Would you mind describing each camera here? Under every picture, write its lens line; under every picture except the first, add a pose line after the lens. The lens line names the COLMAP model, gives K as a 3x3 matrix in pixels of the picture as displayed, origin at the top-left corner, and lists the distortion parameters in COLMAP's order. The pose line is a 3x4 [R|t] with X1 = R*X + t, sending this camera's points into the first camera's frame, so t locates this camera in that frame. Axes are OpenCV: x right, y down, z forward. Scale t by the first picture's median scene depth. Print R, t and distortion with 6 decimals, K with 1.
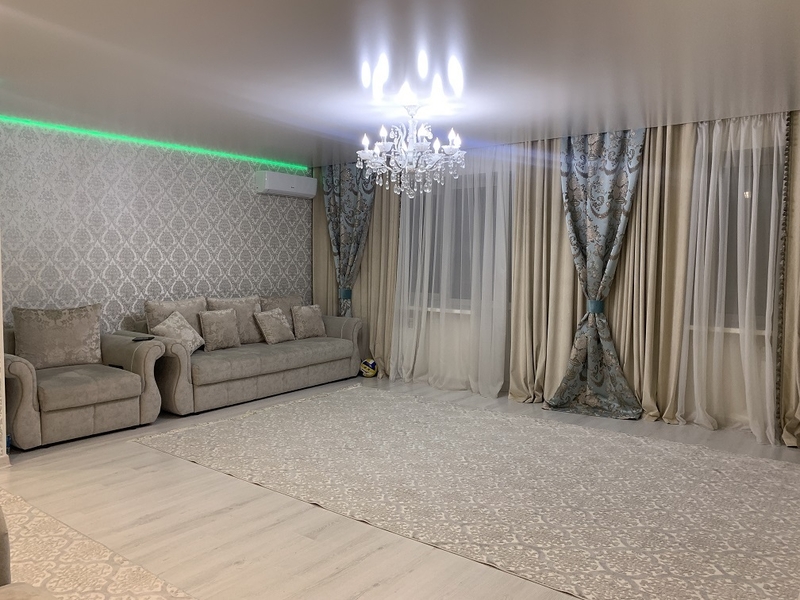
lens RADIAL K [[613.8, 0, 400.0], [0, 613.8, 300.0], [0, 0, 1]] dist [-0.132848, -0.000337]
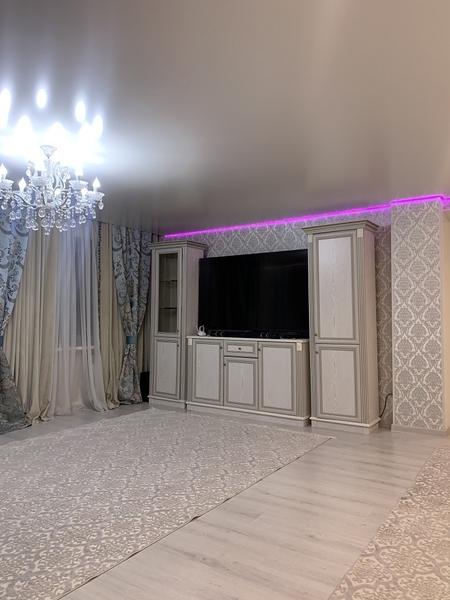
lens RADIAL K [[460.3, 0, 225.0], [0, 460.3, 300.0], [0, 0, 1]] dist [-0.132848, -0.000337]
pose [[-0.010306, -0.000164, 0.999947, -0.993047], [0.093290, 0.995638, 0.001124, -0.062061], [-0.995586, 0.093296, -0.010246, 0.940242]]
